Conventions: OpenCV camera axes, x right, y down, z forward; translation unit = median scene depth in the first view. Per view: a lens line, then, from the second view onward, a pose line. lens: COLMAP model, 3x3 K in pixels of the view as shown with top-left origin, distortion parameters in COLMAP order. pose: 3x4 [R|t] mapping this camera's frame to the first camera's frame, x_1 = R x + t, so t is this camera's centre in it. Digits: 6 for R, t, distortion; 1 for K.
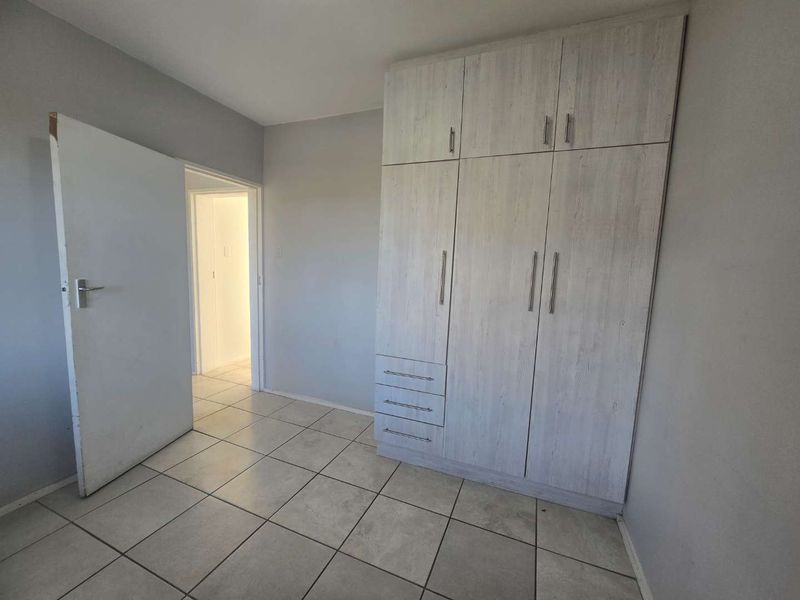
lens RADIAL K [[326.0, 0, 401.4], [0, 326.0, 302.8], [0, 0, 1]] dist [-0.012733, -0.001013]
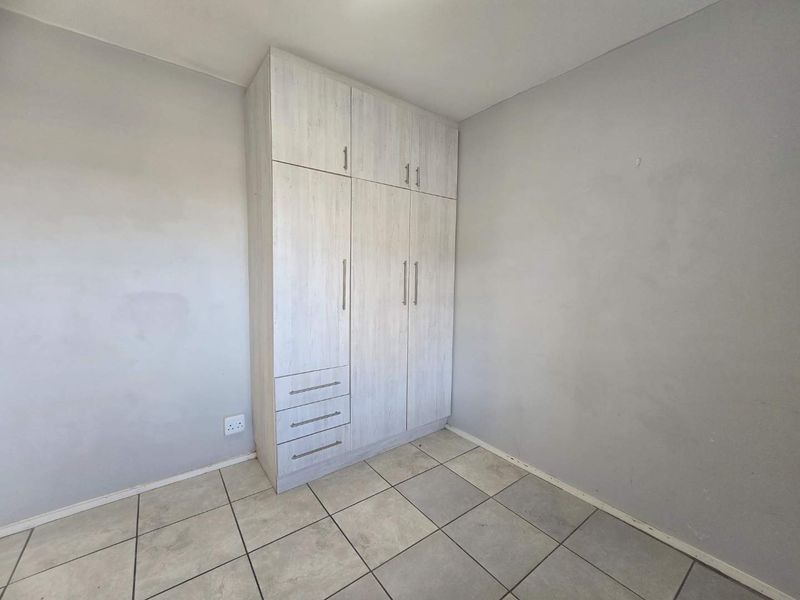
lens RADIAL K [[326.0, 0, 404.2], [0, 326.0, 301.2], [0, 0, 1]] dist [-0.012733, -0.001013]
pose [[0.499923, -0.104983, 0.859683, -0.741252], [0.104162, 0.992709, 0.060656, -0.070733], [-0.859783, 0.059223, 0.507213, 0.310572]]
